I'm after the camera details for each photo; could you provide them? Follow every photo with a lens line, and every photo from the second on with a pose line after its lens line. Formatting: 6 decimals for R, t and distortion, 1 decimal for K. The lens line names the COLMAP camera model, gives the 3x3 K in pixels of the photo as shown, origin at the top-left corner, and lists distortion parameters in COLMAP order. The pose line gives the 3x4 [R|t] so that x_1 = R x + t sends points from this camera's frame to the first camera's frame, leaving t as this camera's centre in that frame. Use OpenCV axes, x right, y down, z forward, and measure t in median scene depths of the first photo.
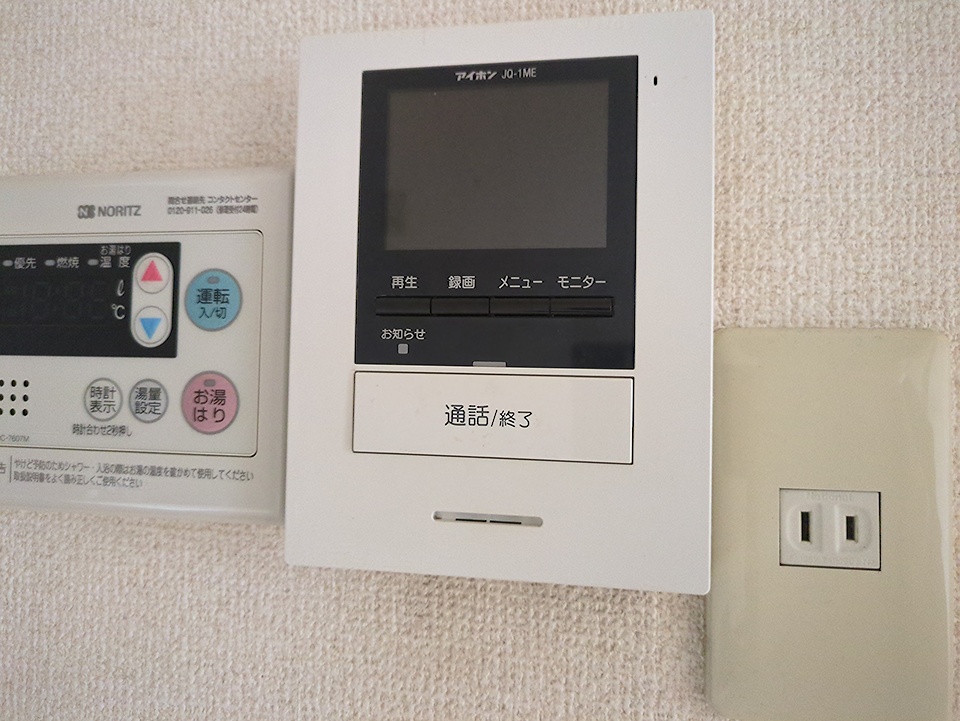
lens RADIAL K [[723.1, 0, 479.7], [0, 723.1, 359.8], [0, 0, 1]] dist [-0.013996, -0.002086]
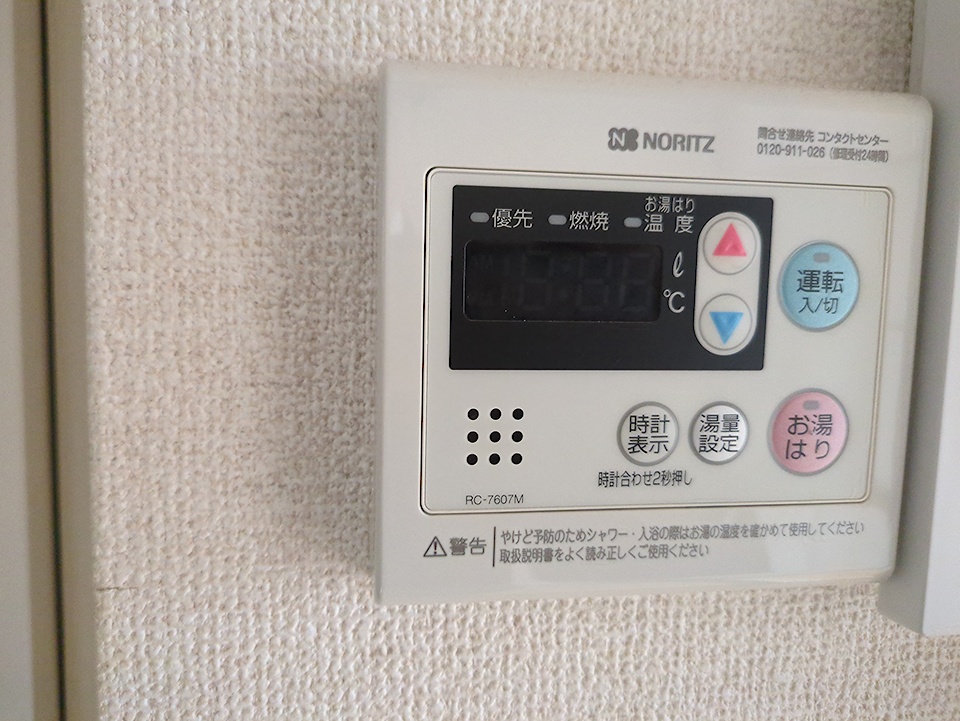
lens RADIAL K [[723.1, 0, 478.9], [0, 723.1, 361.1], [0, 0, 1]] dist [-0.013996, -0.002086]
pose [[0.949325, -0.033375, 0.312520, -0.869772], [-0.011057, 0.990184, 0.139332, -0.101544], [-0.314103, -0.135727, 0.939637, 0.428029]]
